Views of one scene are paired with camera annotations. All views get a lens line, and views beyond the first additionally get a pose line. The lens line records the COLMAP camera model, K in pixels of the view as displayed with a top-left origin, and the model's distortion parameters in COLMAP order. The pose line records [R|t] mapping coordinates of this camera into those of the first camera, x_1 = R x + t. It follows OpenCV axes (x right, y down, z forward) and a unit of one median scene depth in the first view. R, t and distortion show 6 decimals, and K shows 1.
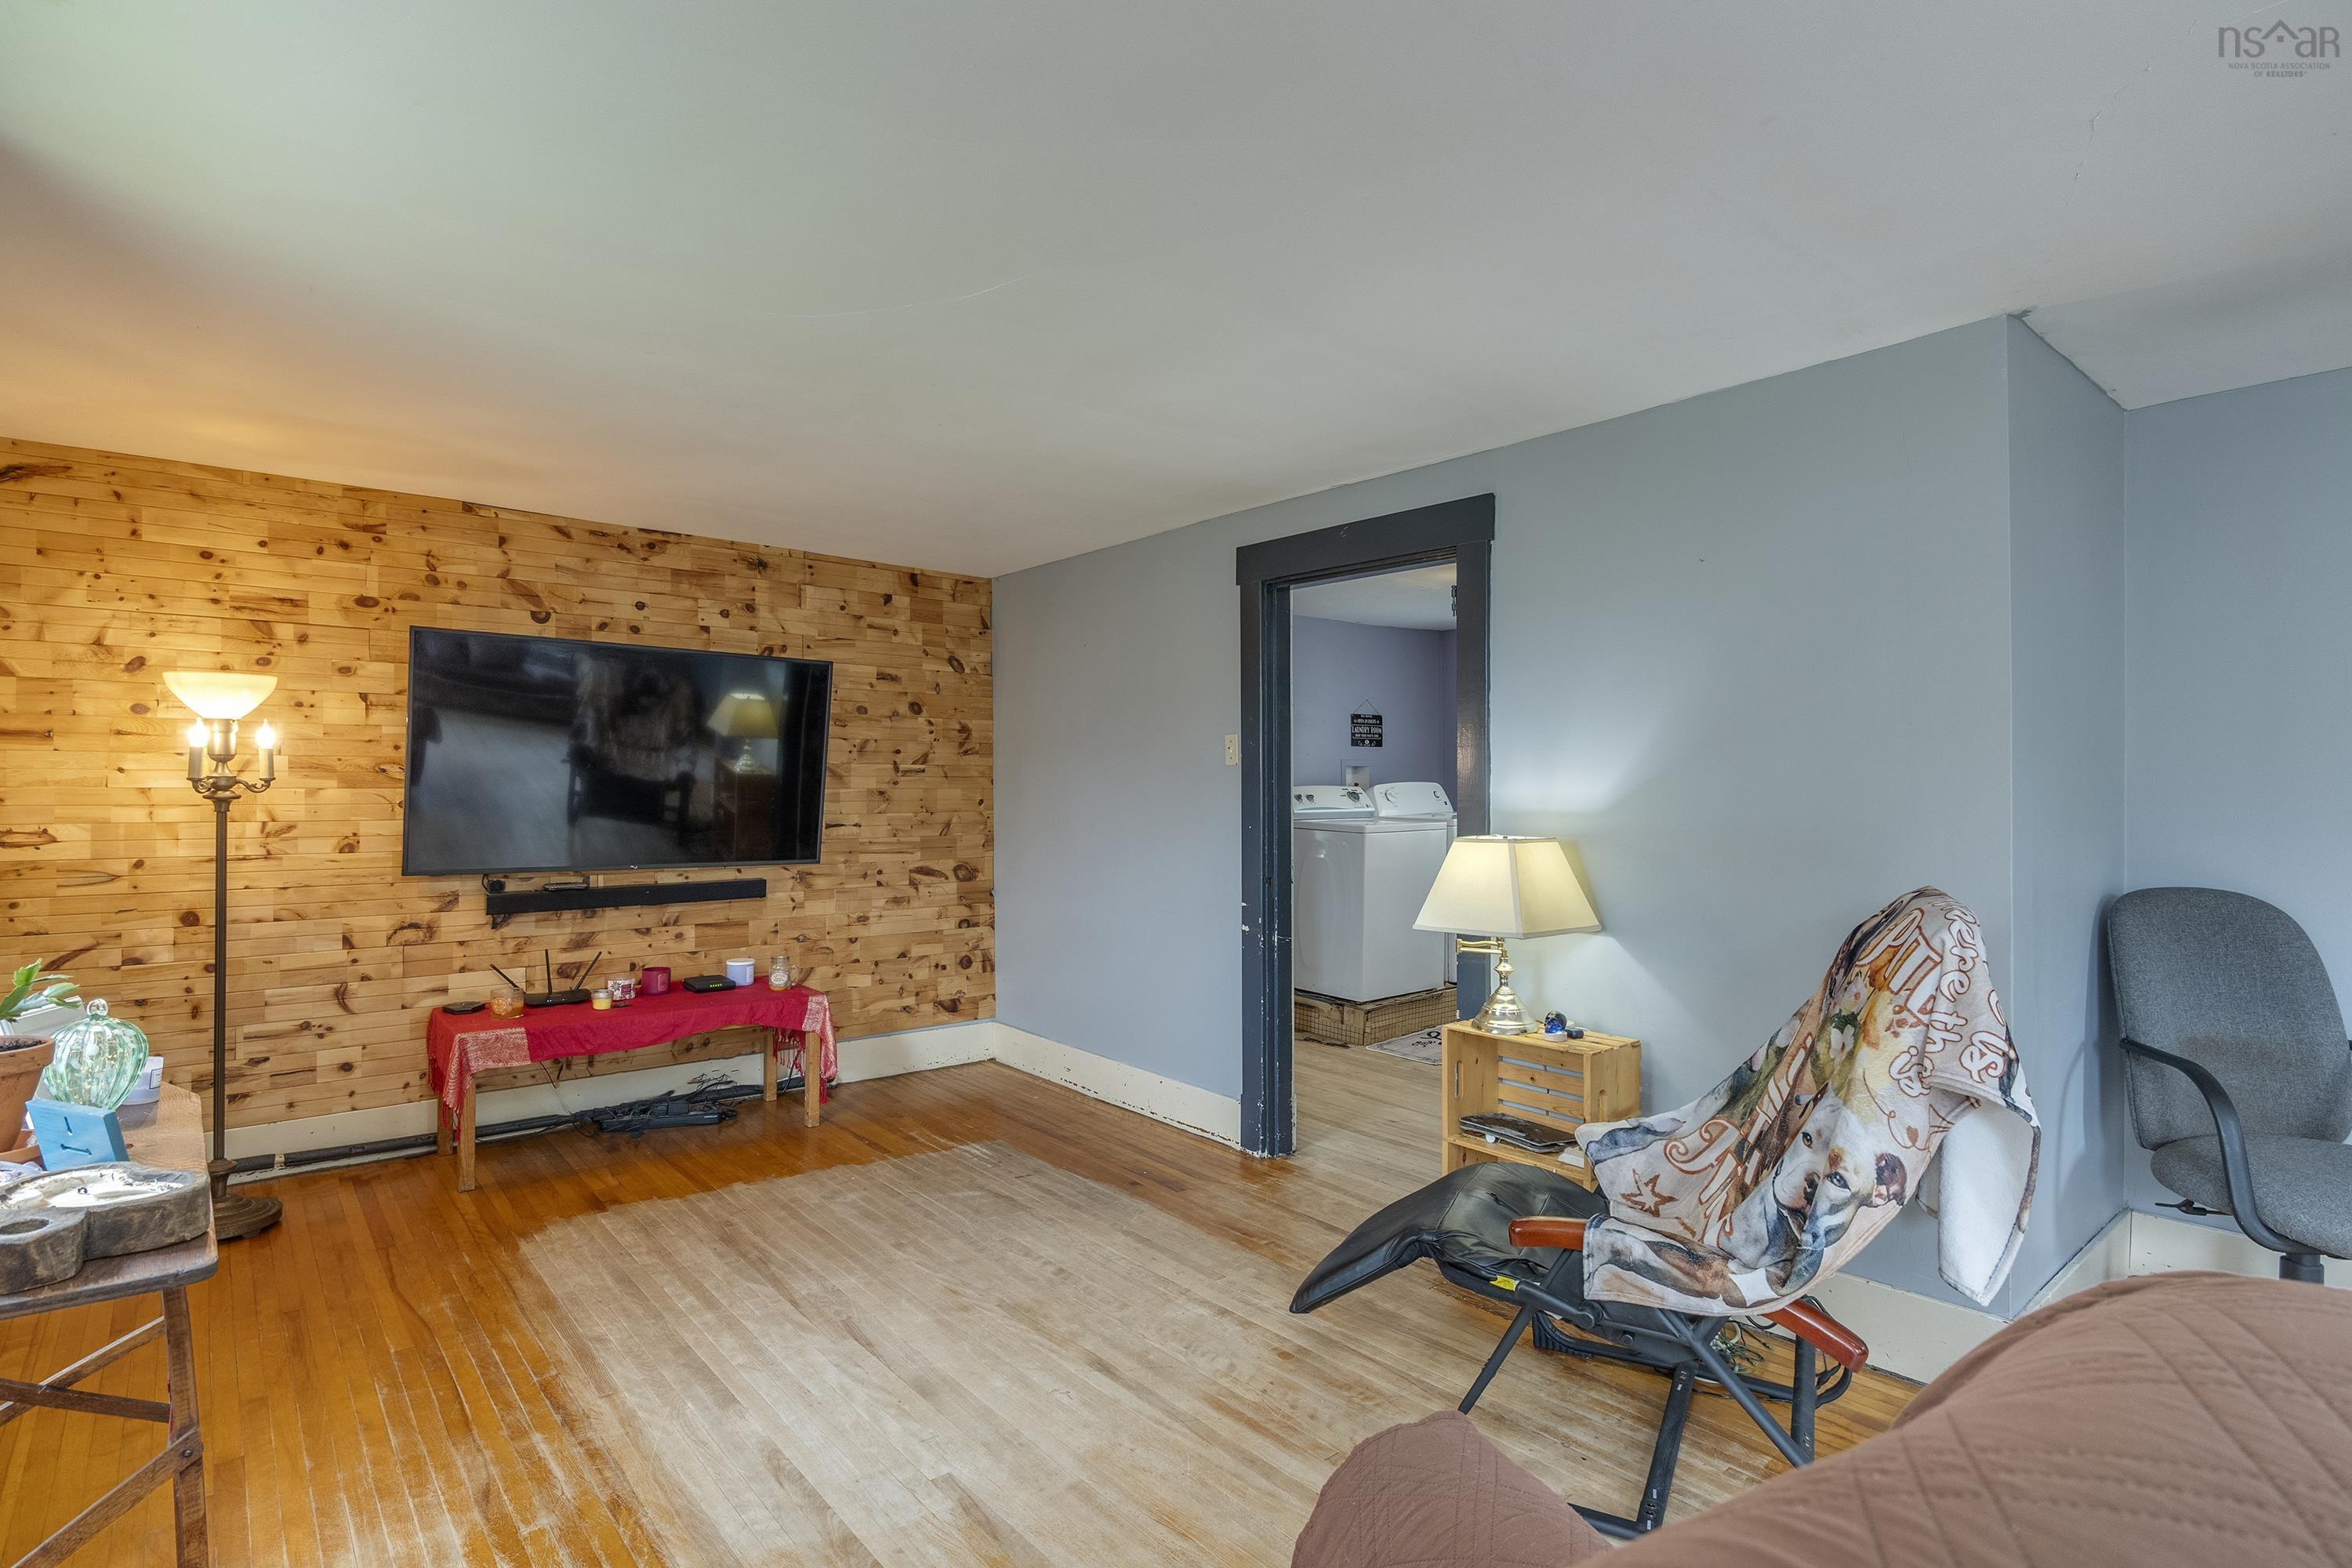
lens RADIAL K [[1164.5, 0, 1167.1], [0, 1164.5, 784.4], [0, 0, 1]] dist [-0.004643, 0.001653]
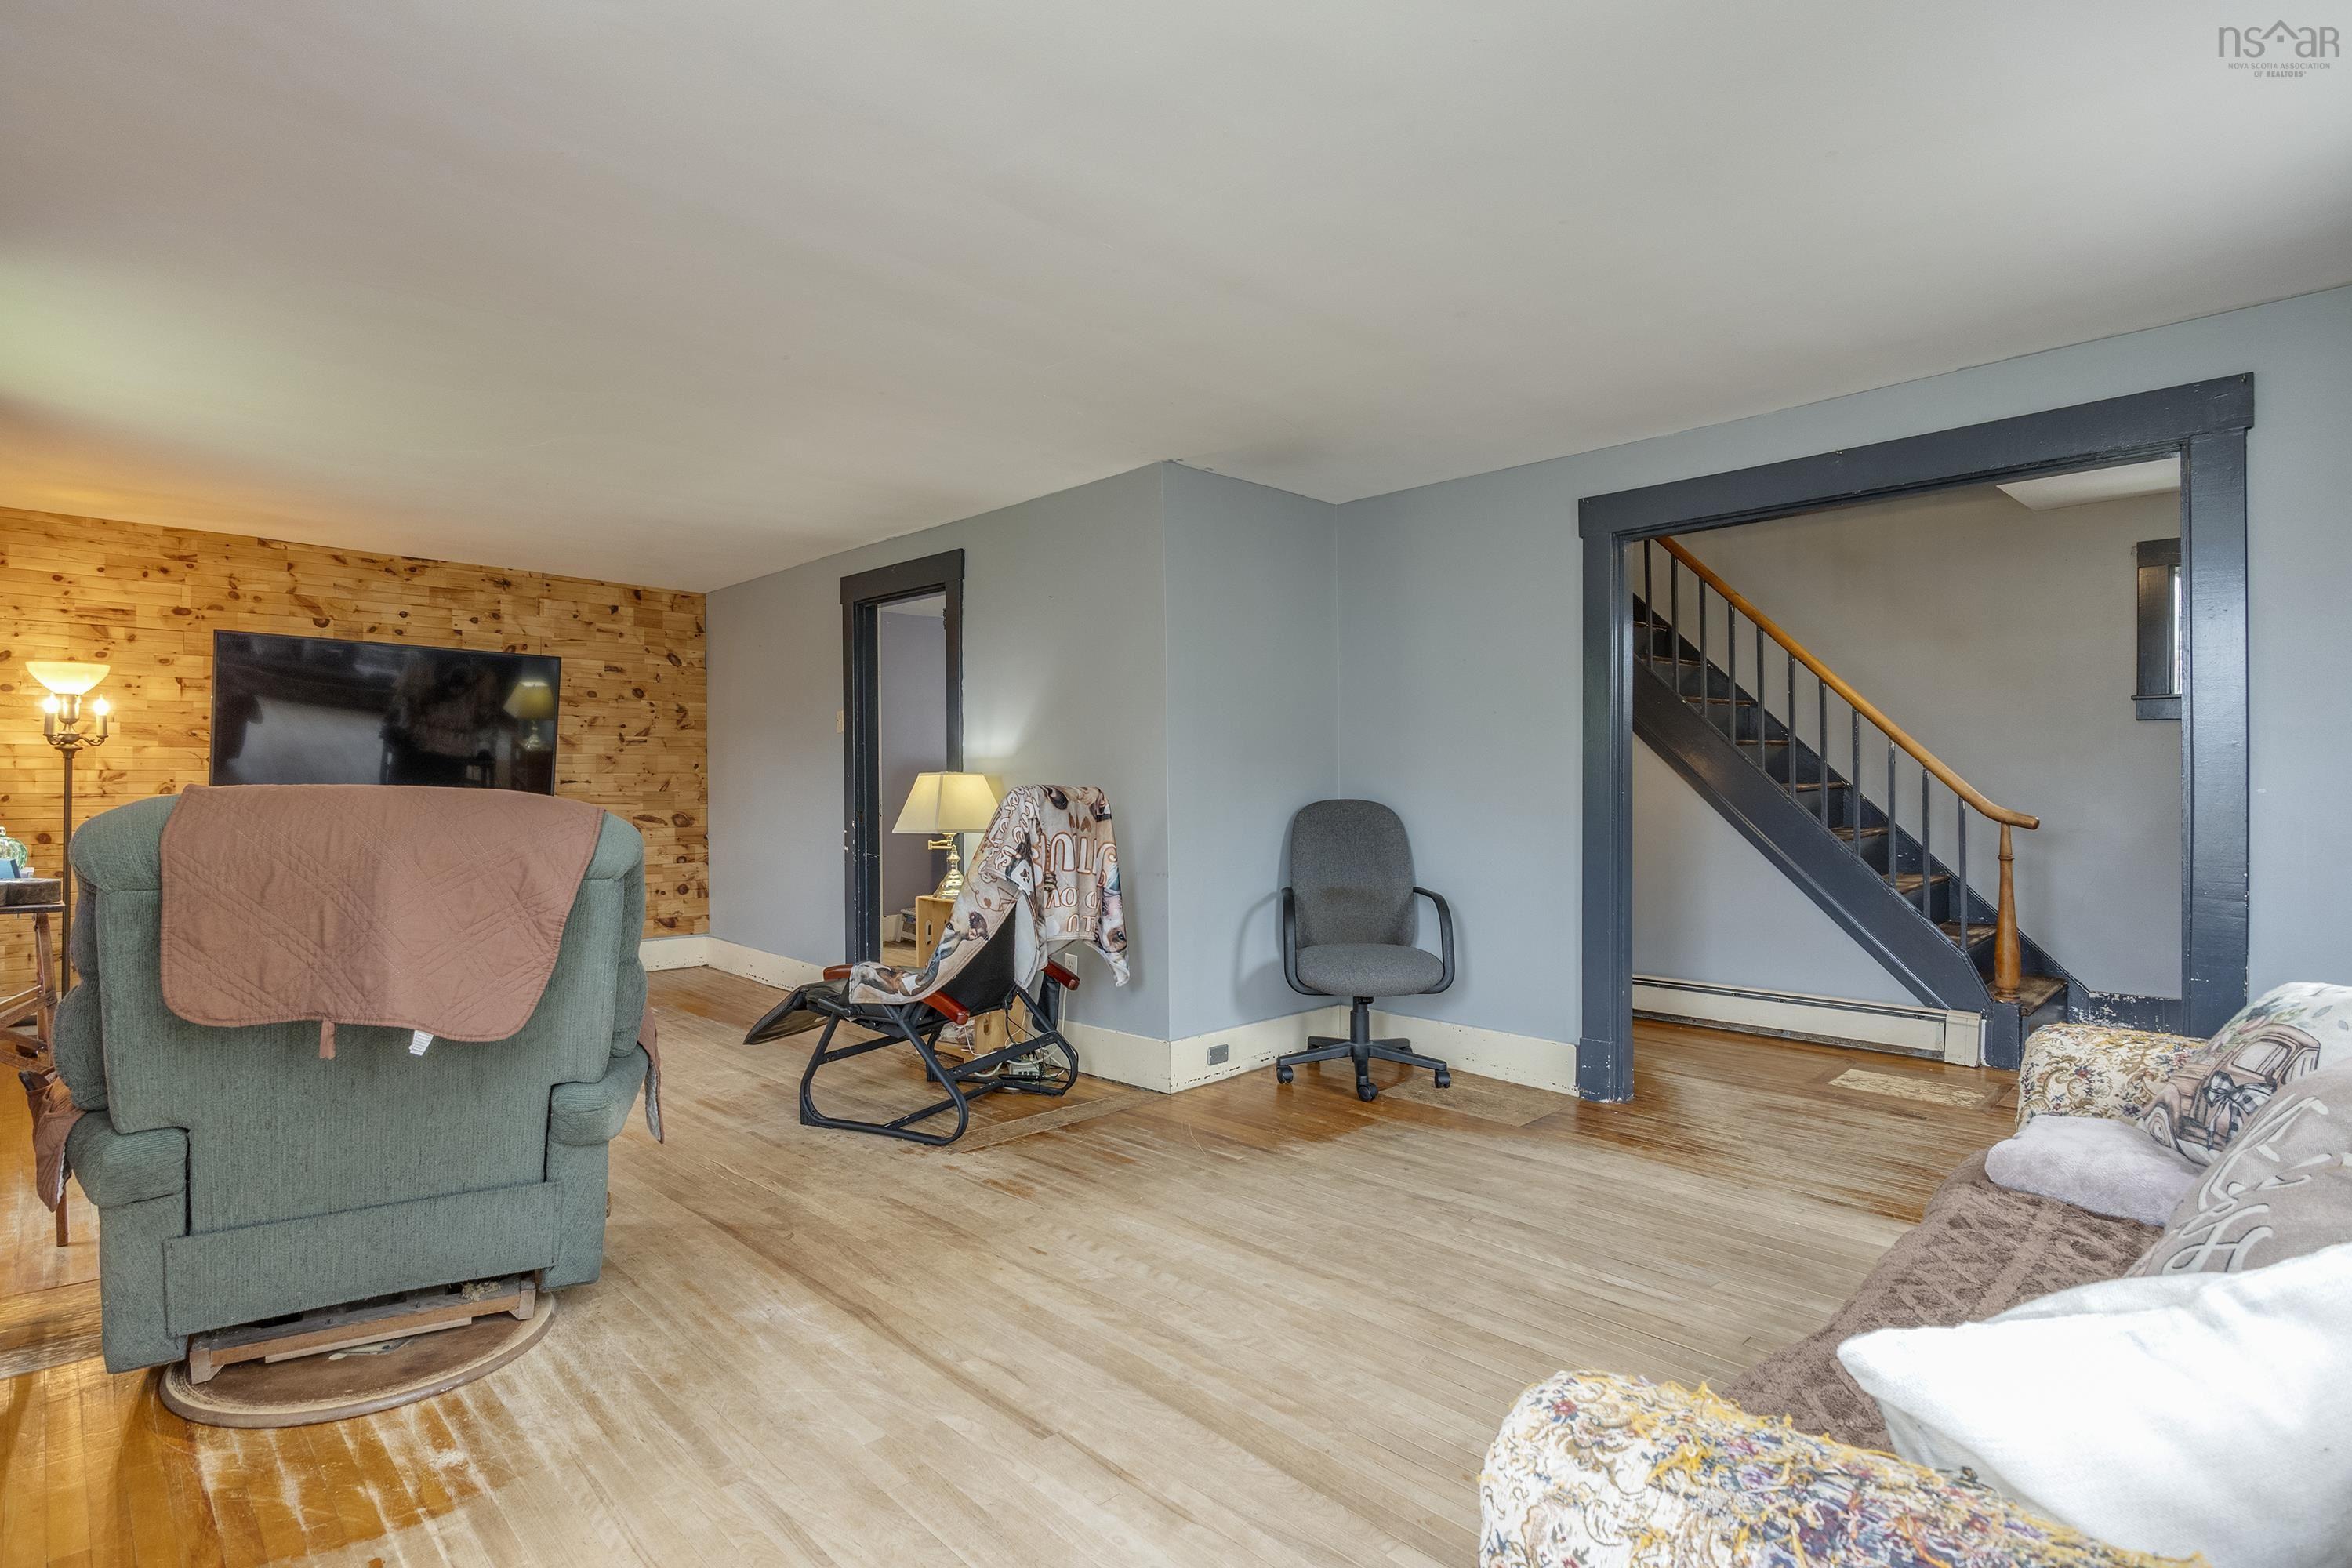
lens RADIAL K [[1168.2, 0, 1176.4], [0, 1168.2, 775.8], [0, 0, 1]] dist [0.000050, -0.001763]
pose [[0.997262, -0.001649, 0.073927, 0.371465], [0.002054, 0.999983, -0.005396, 0.045761], [-0.073917, 0.005533, 0.997249, -0.449516]]
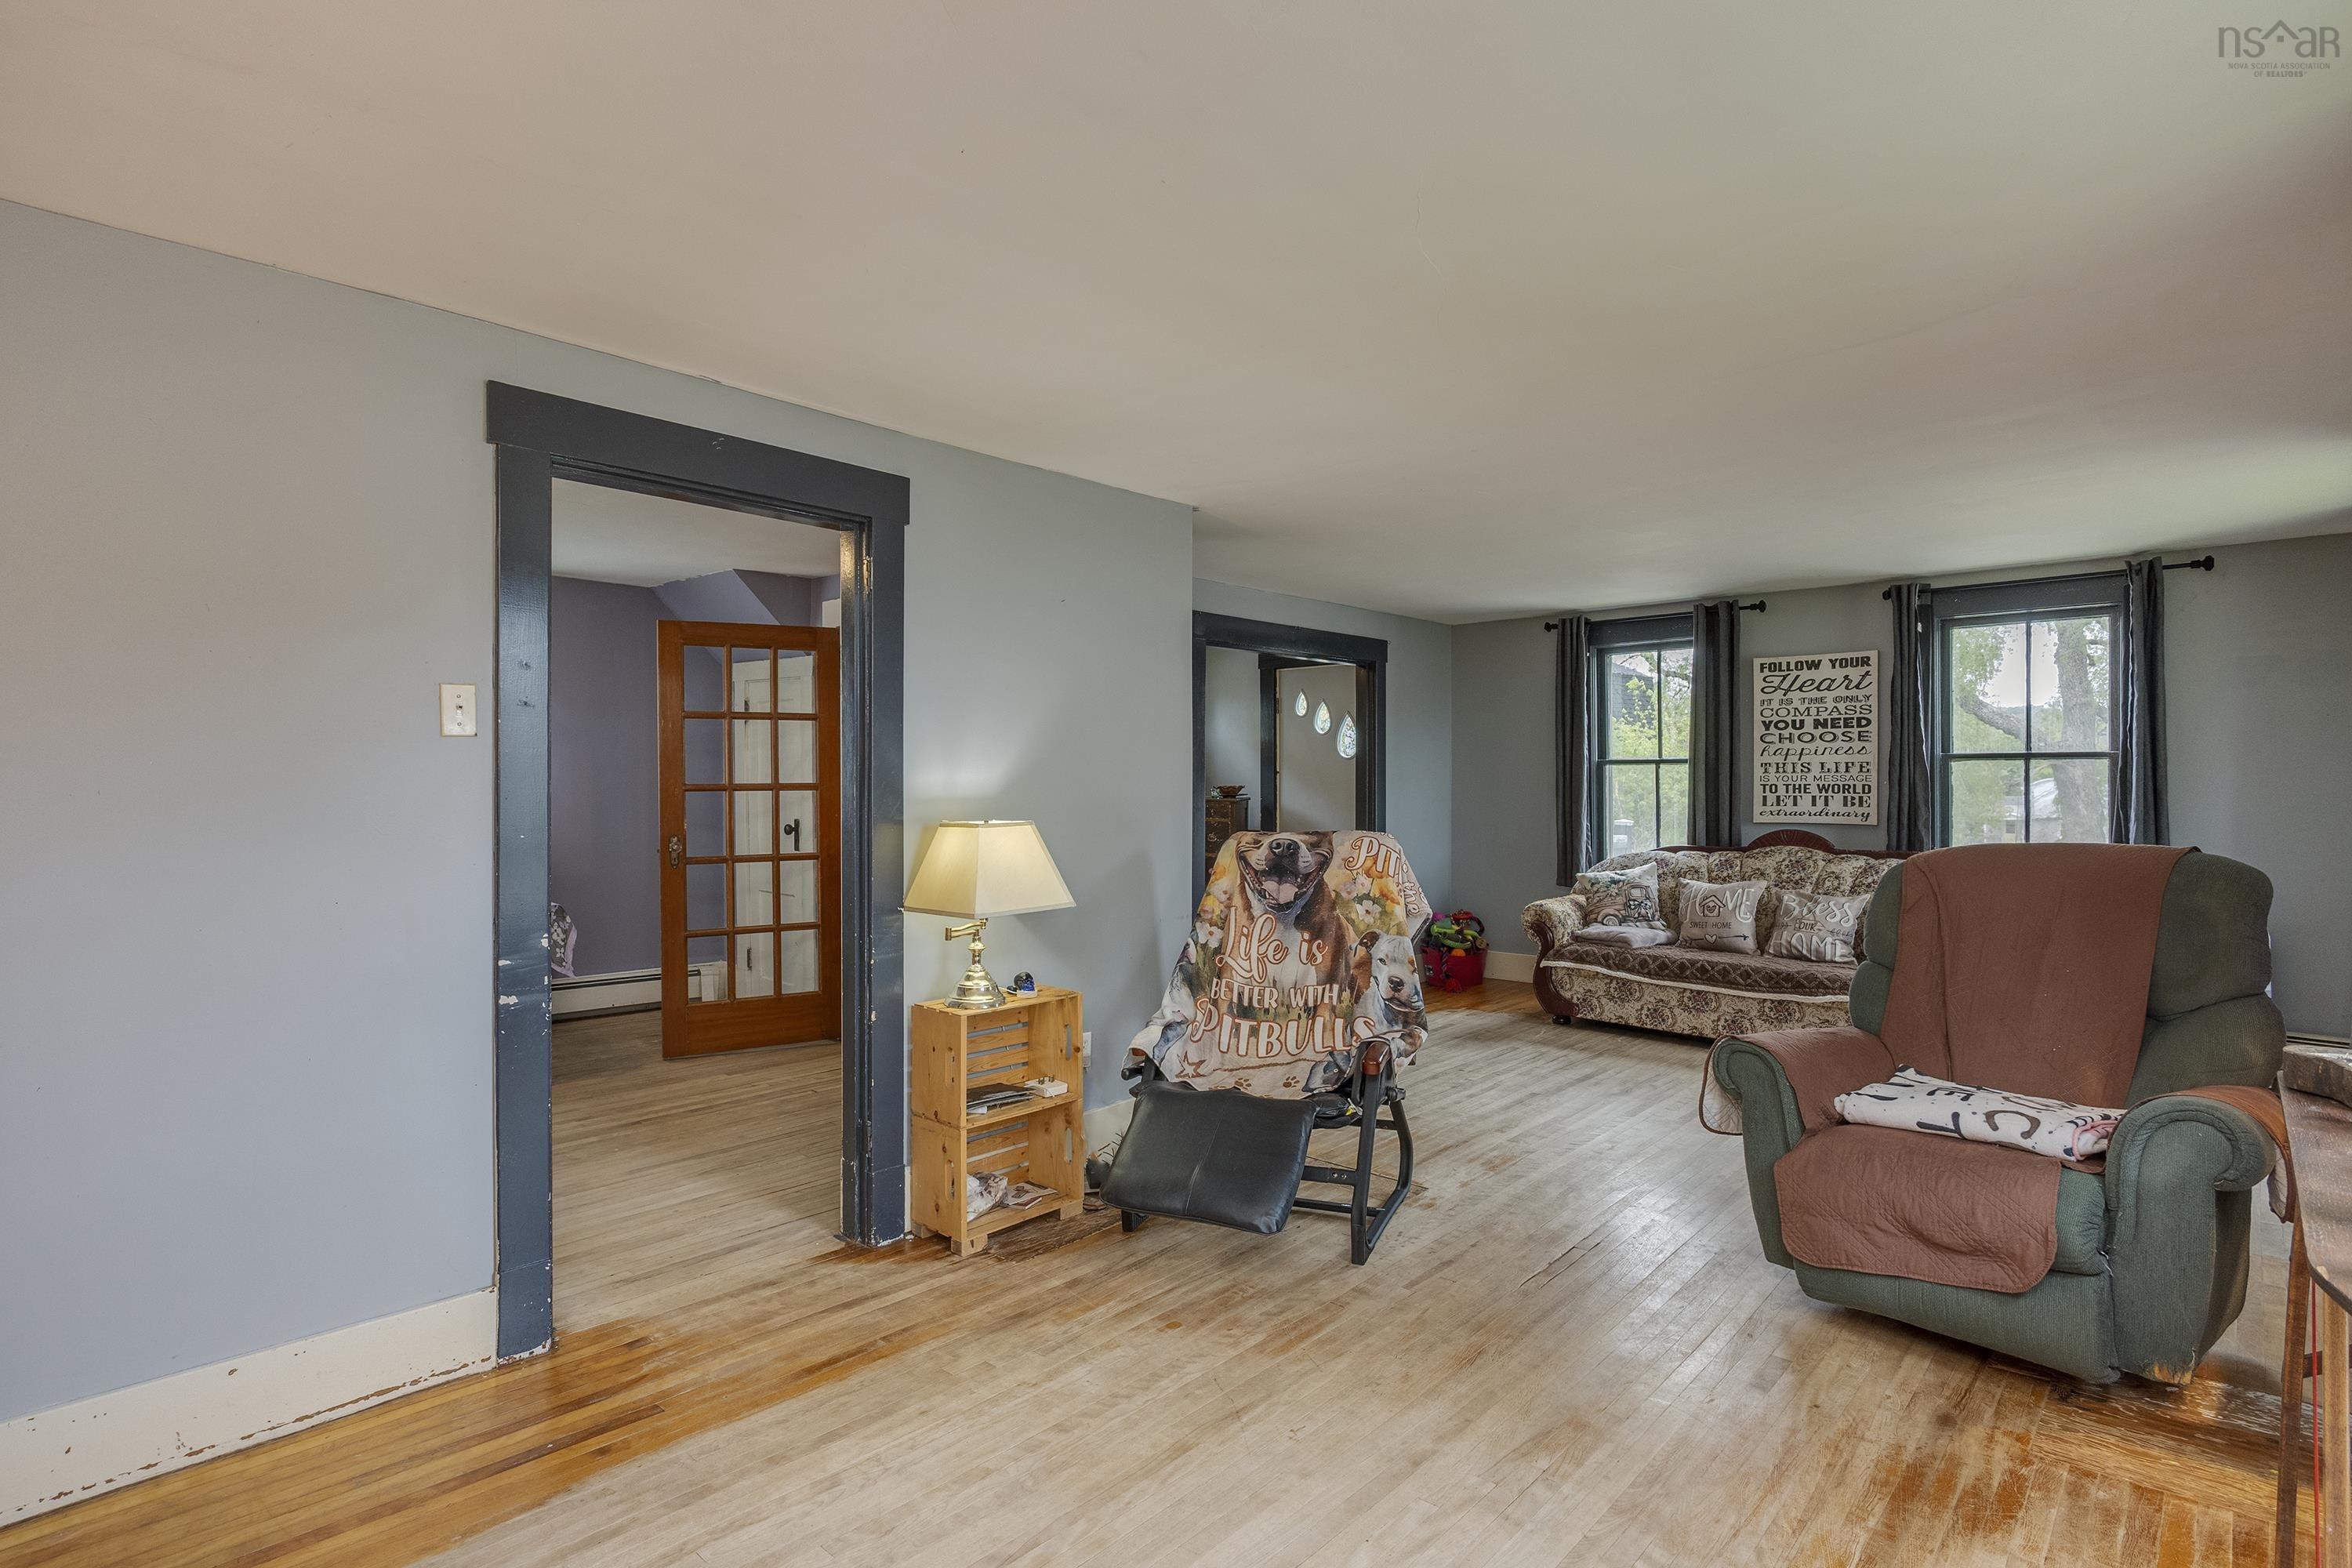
lens RADIAL K [[1164.5, 0, 1167.1], [0, 1164.5, 784.4], [0, 0, 1]] dist [-0.004643, 0.001653]
pose [[-0.125882, -0.002439, 0.992042, -0.612093], [-0.002941, 0.999994, 0.002086, 0.005870], [-0.992041, -0.002655, -0.125888, 0.756008]]
